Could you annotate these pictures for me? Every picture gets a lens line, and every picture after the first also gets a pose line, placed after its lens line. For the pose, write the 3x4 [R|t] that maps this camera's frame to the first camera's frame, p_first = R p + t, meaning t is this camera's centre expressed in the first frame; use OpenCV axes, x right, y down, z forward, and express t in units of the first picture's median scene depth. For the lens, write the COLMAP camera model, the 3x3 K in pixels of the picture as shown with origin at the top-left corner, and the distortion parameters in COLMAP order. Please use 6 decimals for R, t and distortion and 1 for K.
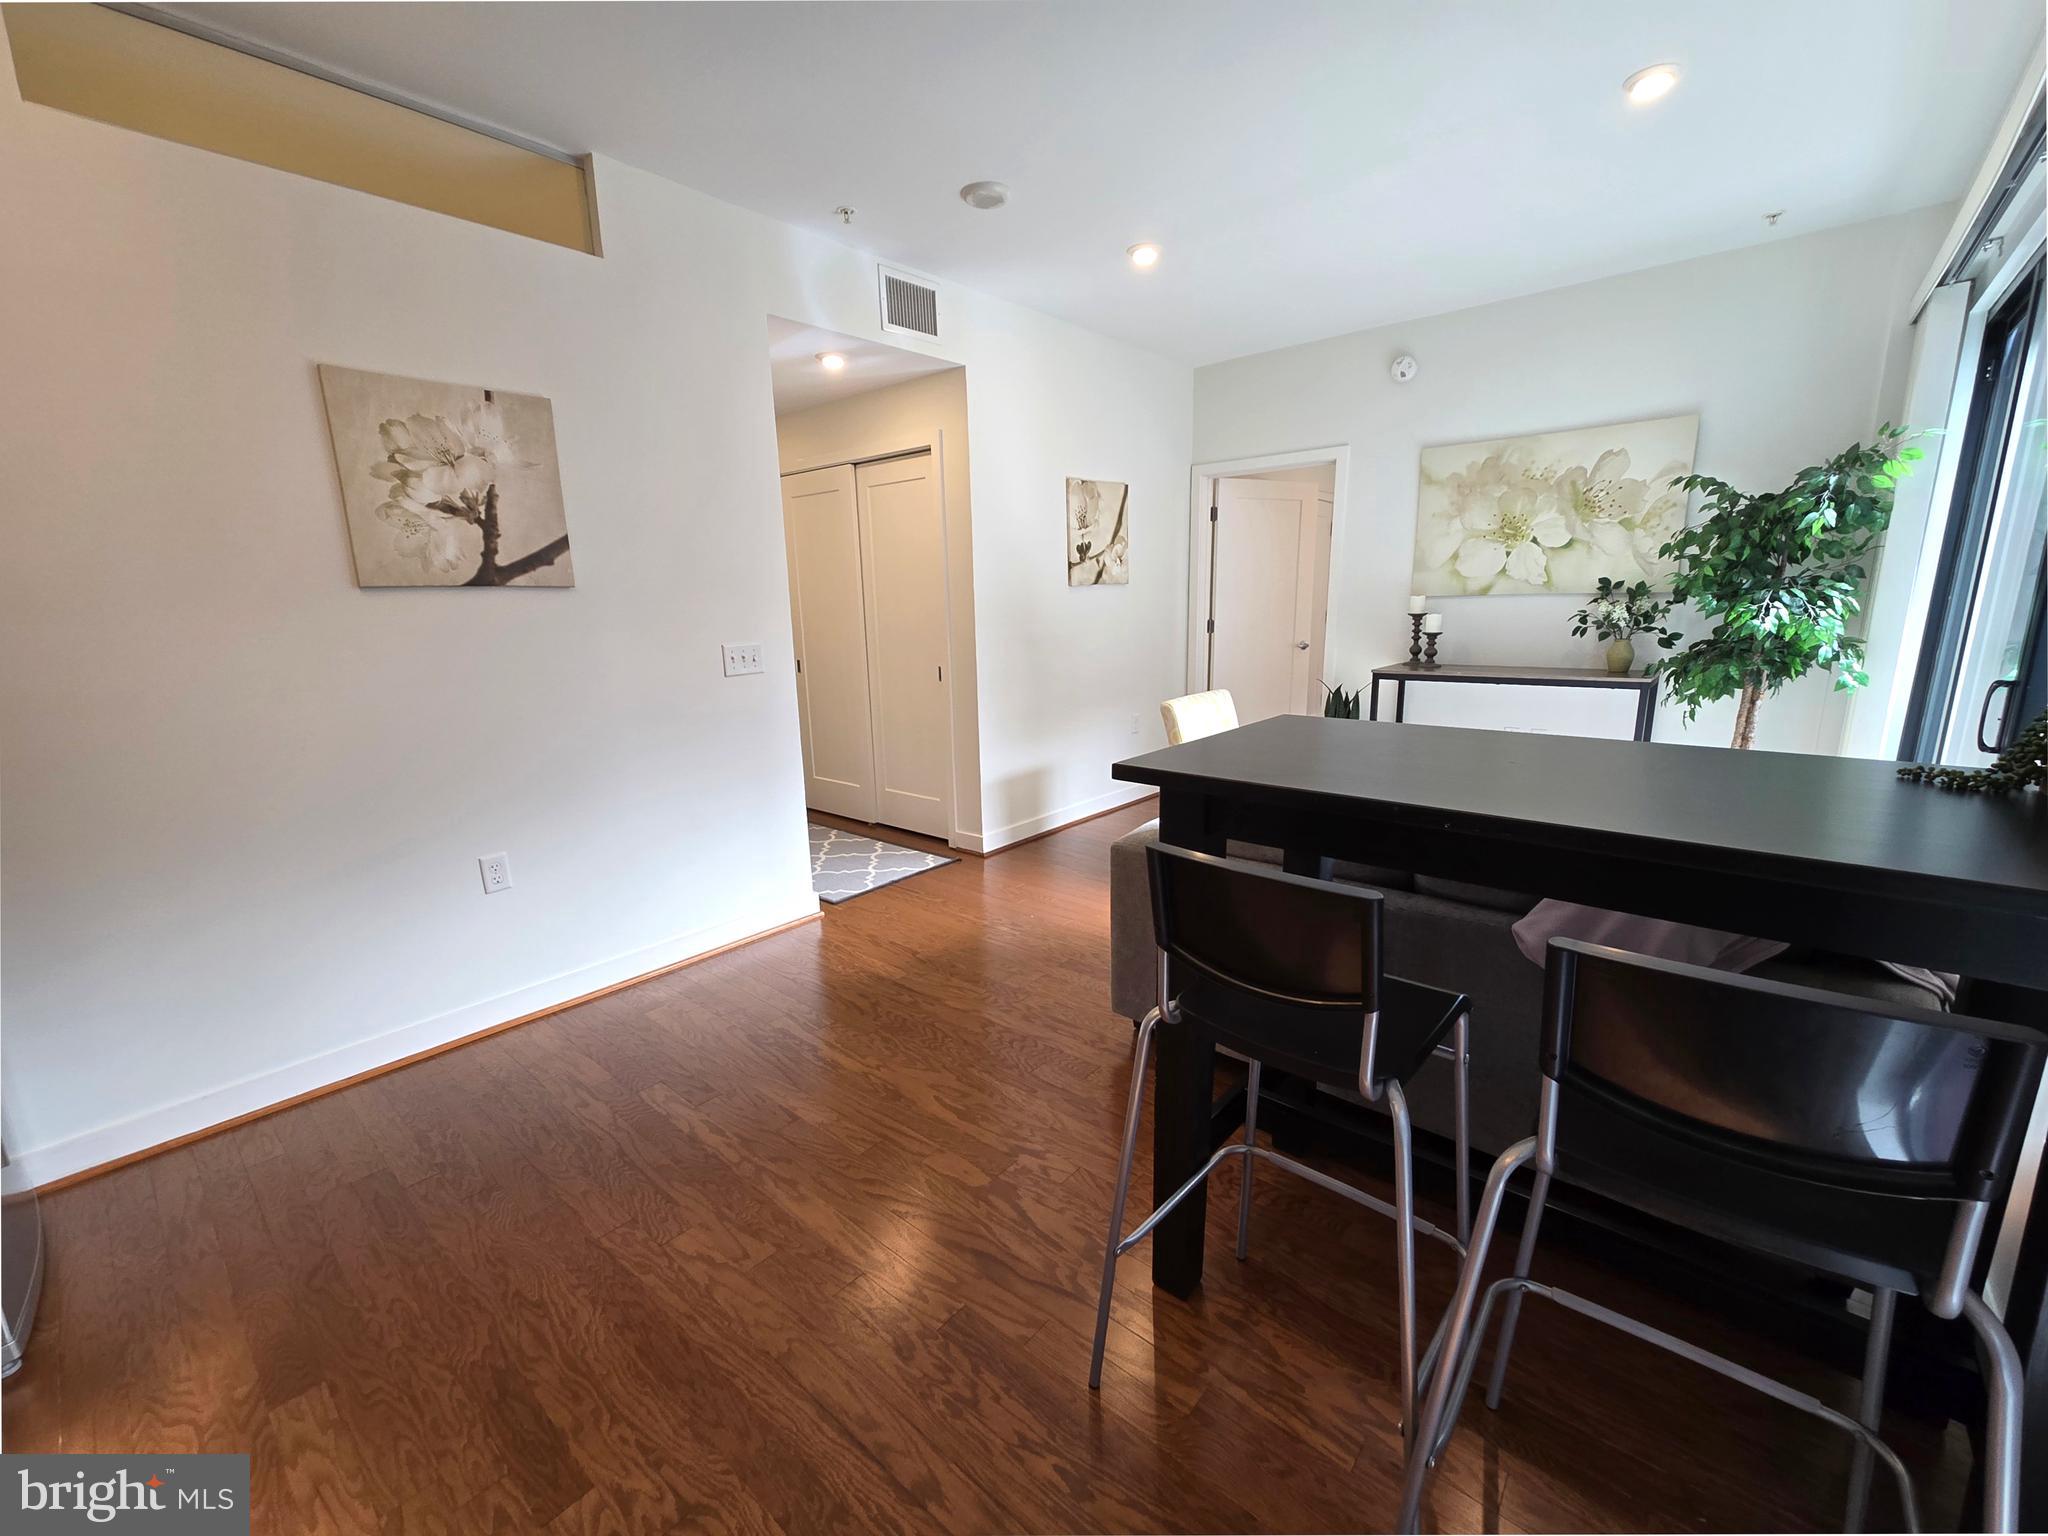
lens RADIAL K [[845.8, 0, 1008.5], [0, 845.8, 771.8], [0, 0, 1]] dist [0.000650, -0.000416]
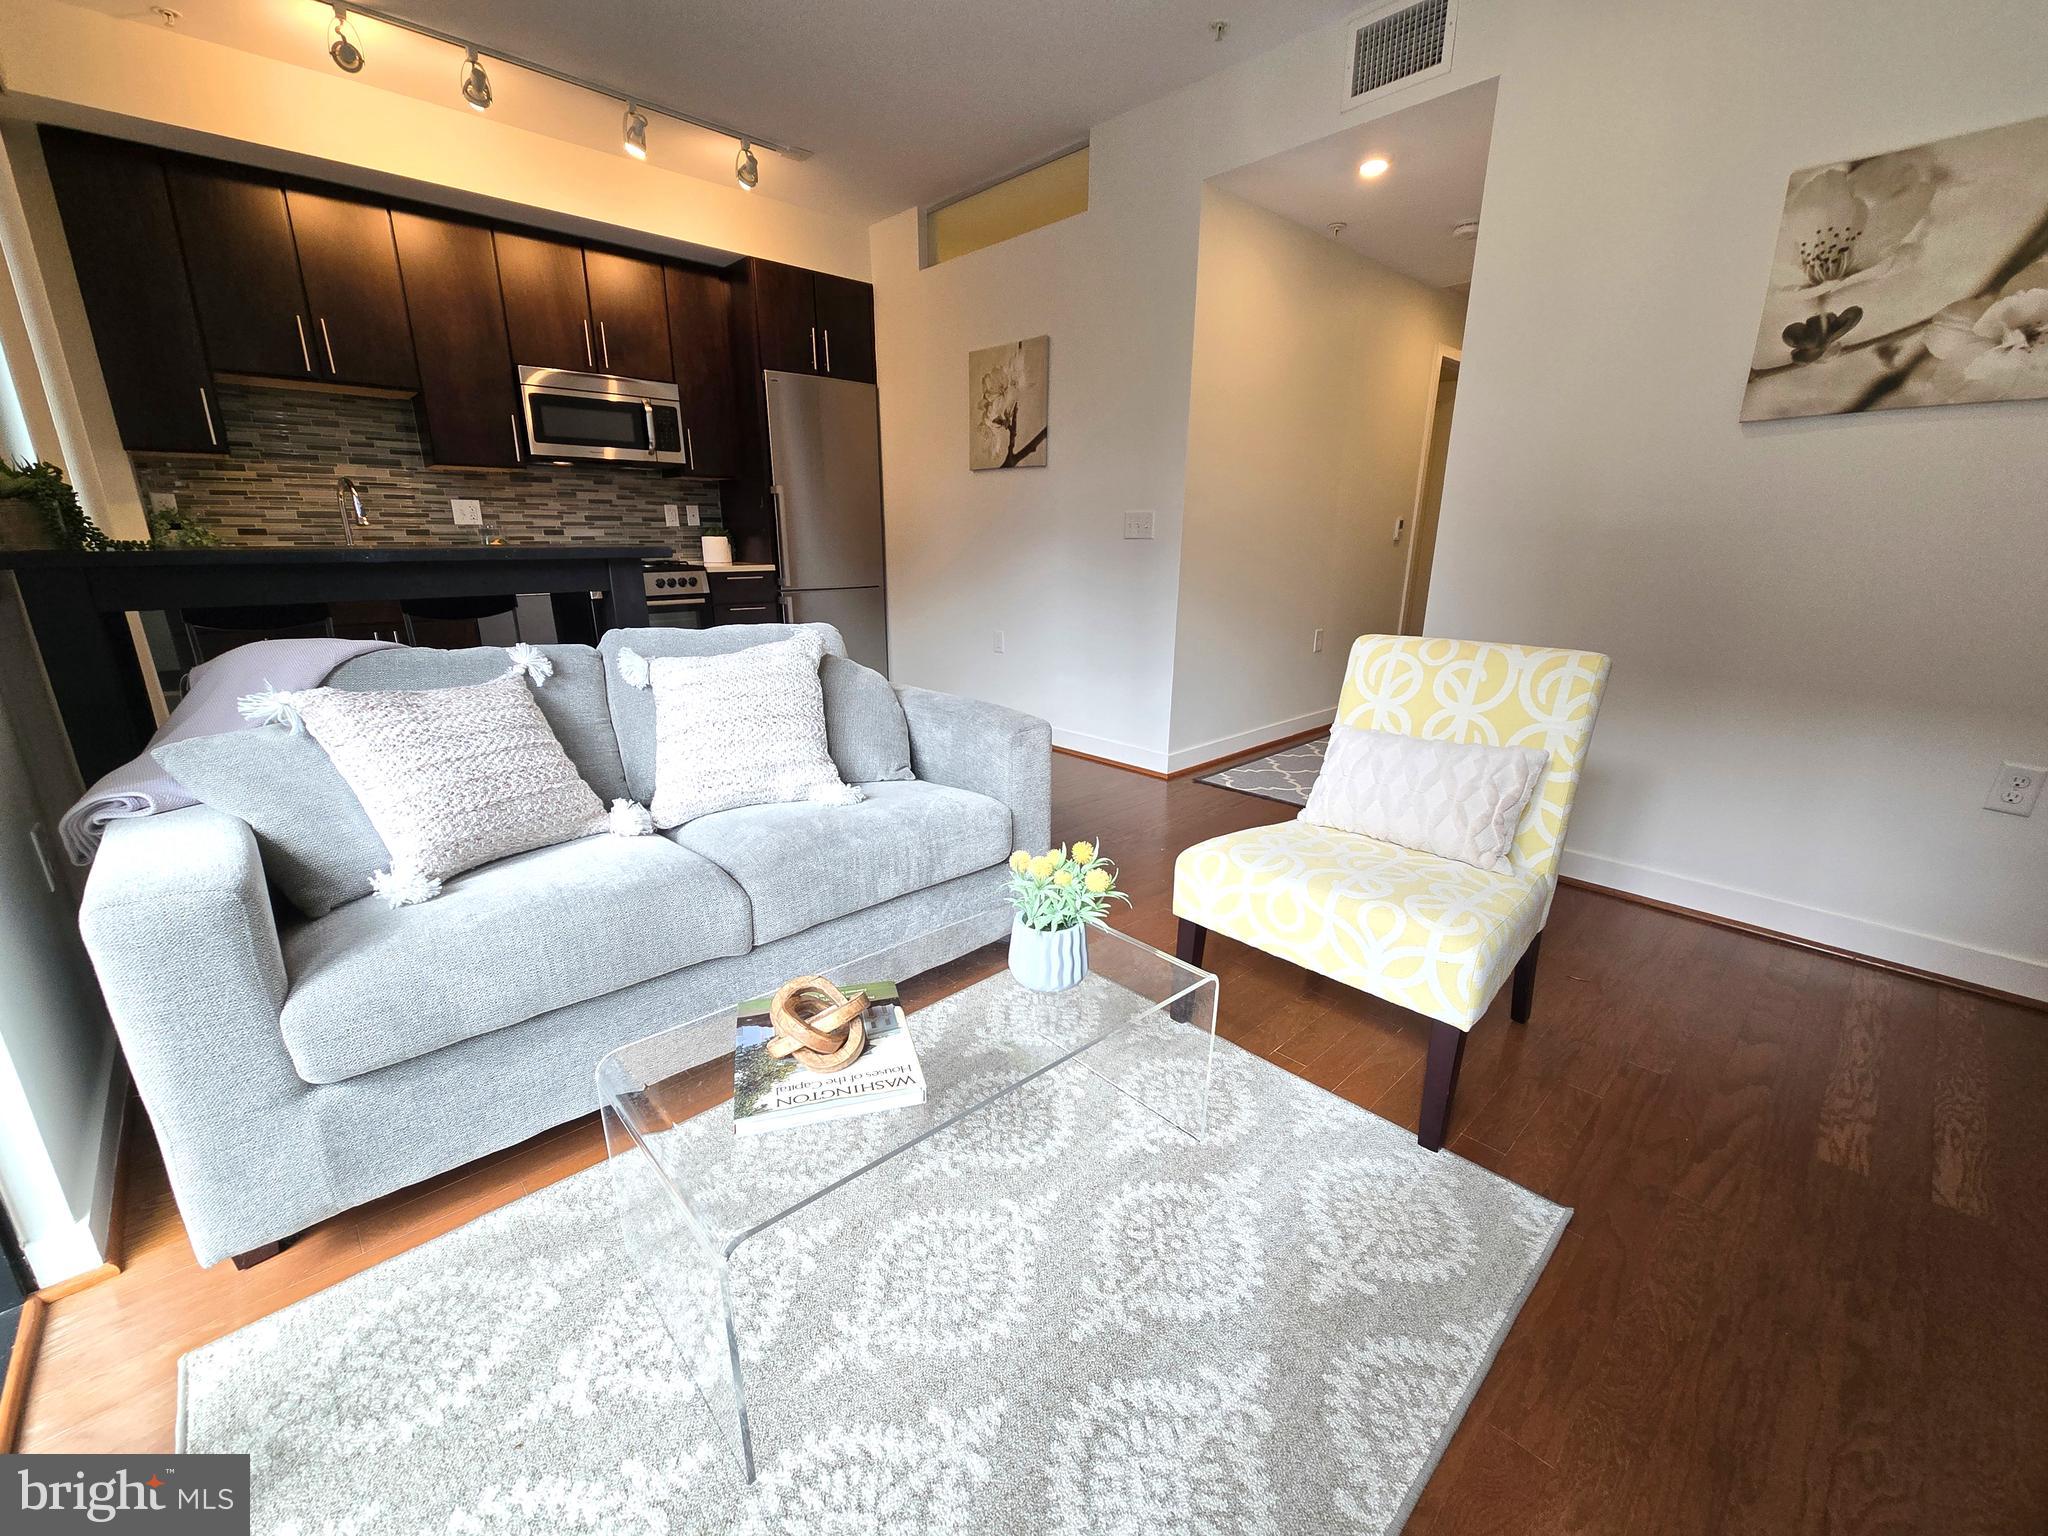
lens RADIAL K [[845.8, 0, 1021.0], [0, 845.8, 778.6], [0, 0, 1]] dist [0.000650, -0.000416]
pose [[-0.099491, 0.303732, -0.947549, 0.688614], [-0.203864, 0.925851, 0.318182, -0.112500], [0.973931, 0.224827, -0.030194, 0.727358]]
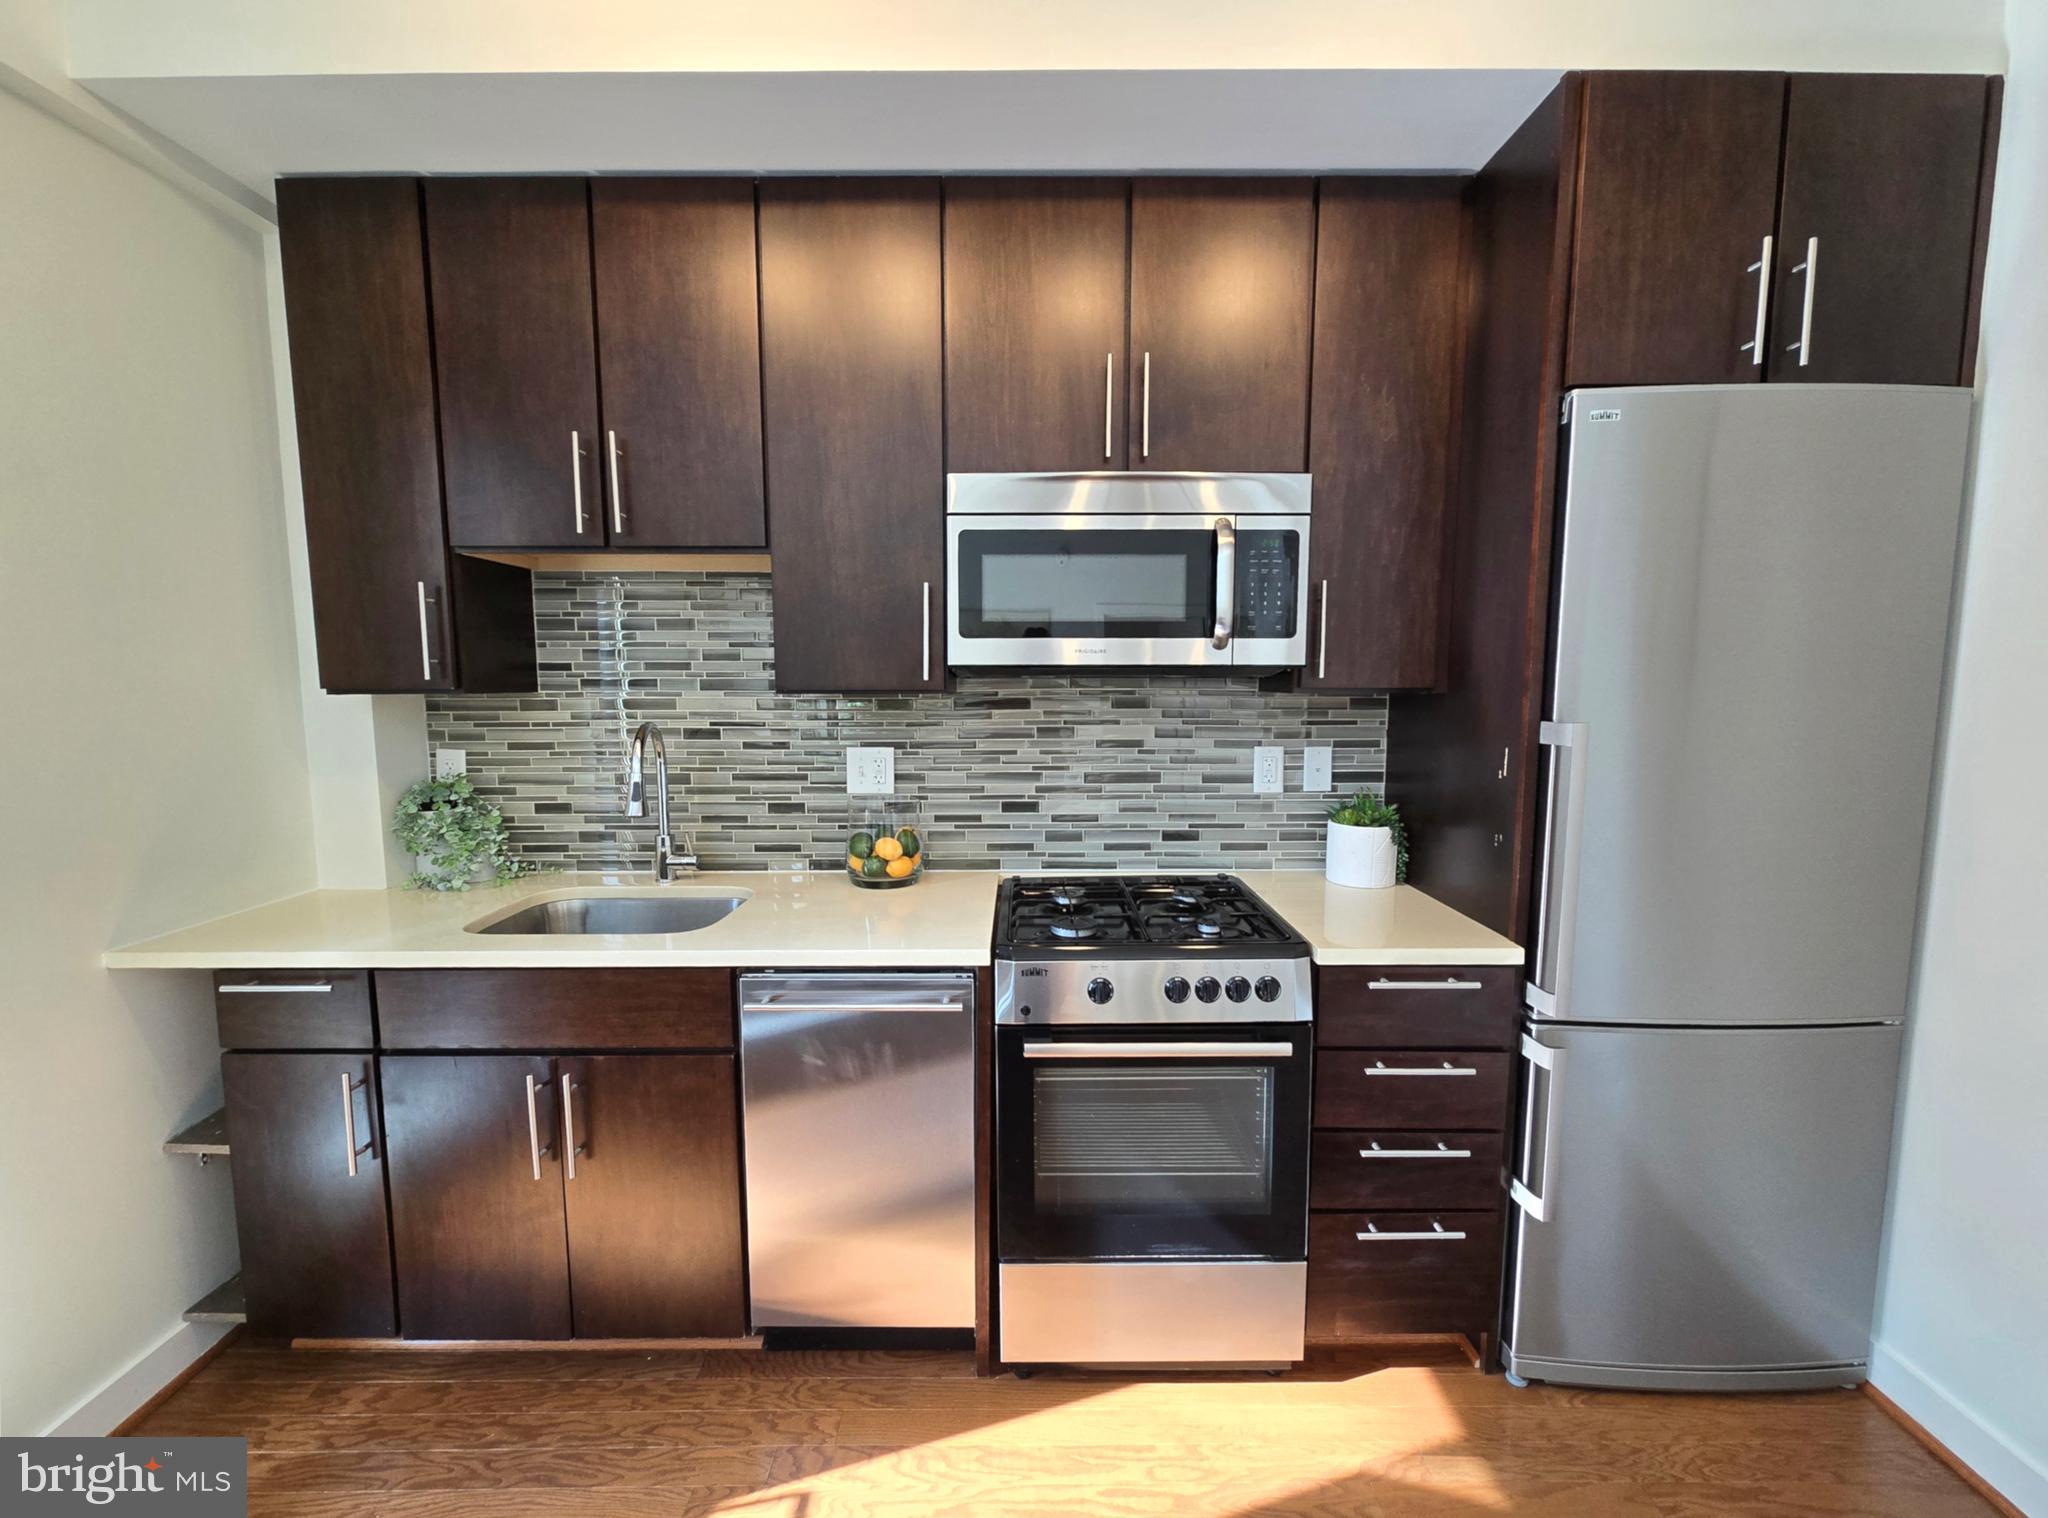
lens RADIAL K [[845.8, 0, 1020.0], [0, 845.8, 773.3], [0, 0, 1]] dist [0.000650, -0.000416]
pose [[-0.749986, 0.105013, -0.653065, -0.012525], [-0.111692, 0.953034, 0.281516, -0.105504], [0.651956, 0.284075, -0.703032, 0.413461]]
